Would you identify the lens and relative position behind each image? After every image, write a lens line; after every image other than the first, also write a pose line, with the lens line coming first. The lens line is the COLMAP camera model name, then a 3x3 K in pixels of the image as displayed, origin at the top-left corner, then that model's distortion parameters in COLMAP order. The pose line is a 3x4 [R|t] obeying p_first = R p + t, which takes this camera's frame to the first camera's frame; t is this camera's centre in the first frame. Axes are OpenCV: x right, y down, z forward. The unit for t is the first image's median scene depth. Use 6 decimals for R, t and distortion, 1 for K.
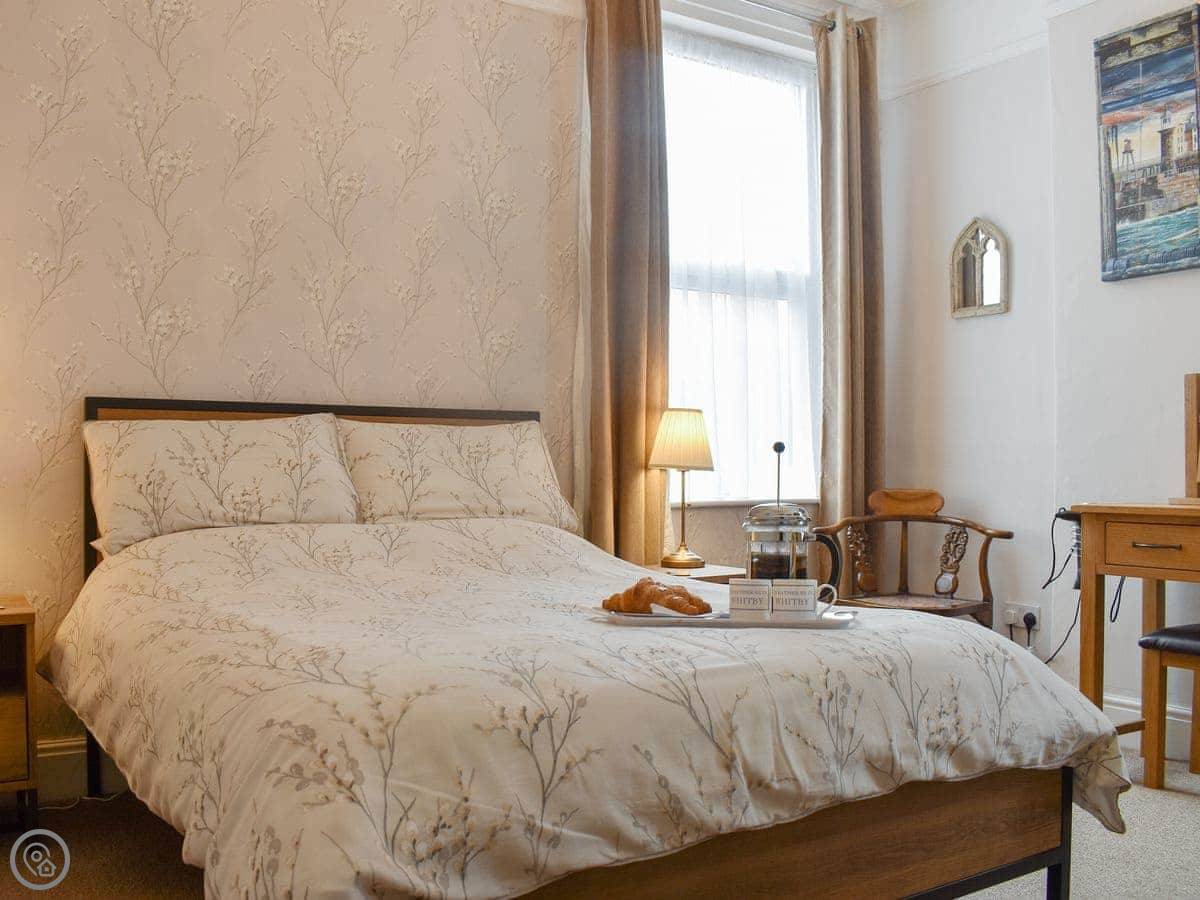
lens RADIAL K [[1075.6, 0, 600.0], [0, 1075.6, 450.0], [0, 0, 1]] dist [-0.096020, -0.004071]
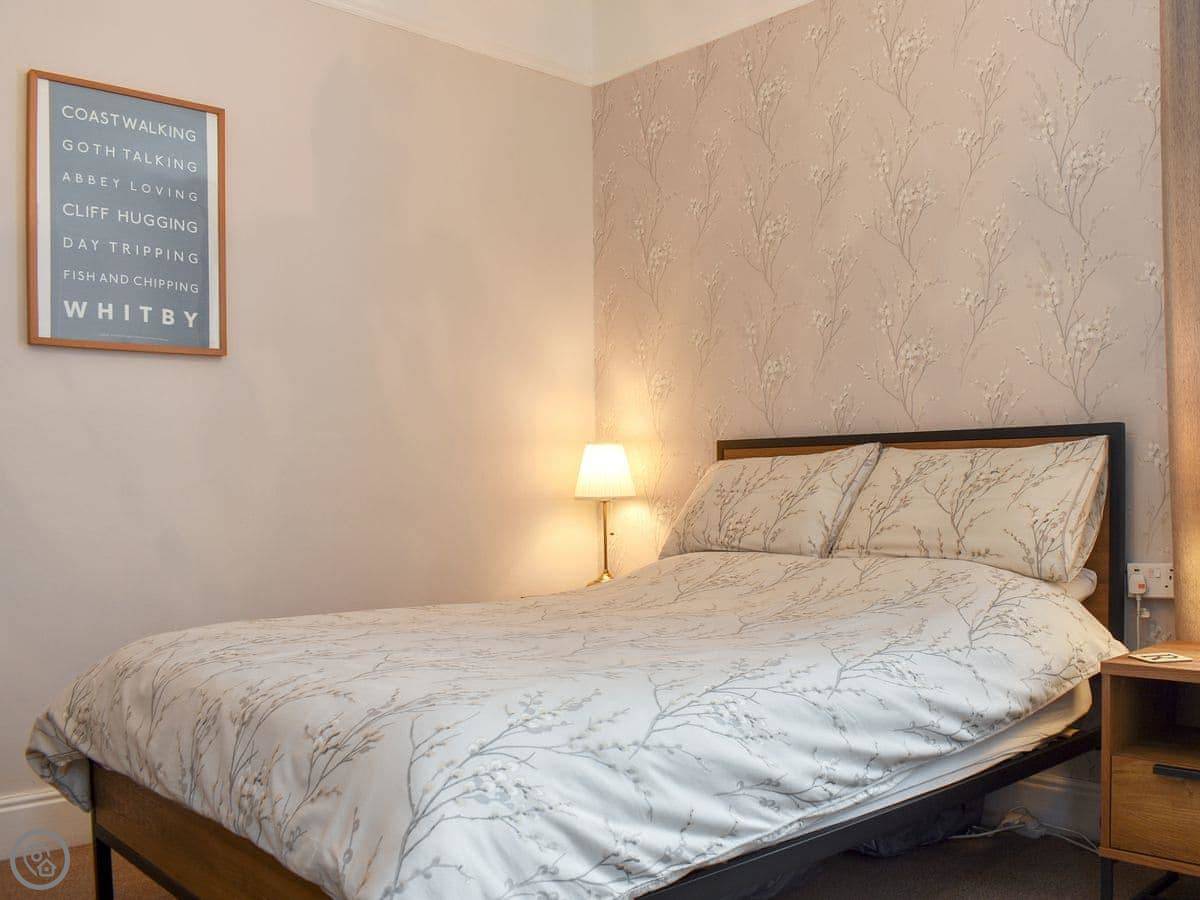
lens RADIAL K [[1078.1, 0, 600.0], [0, 1078.1, 450.0], [0, 0, 1]] dist [0.179574, -0.002758]
pose [[0.287509, -0.038221, -0.957015, 1.133527], [0.033234, 0.999000, -0.029914, -0.009979], [0.957201, -0.023205, 0.288492, 0.818263]]
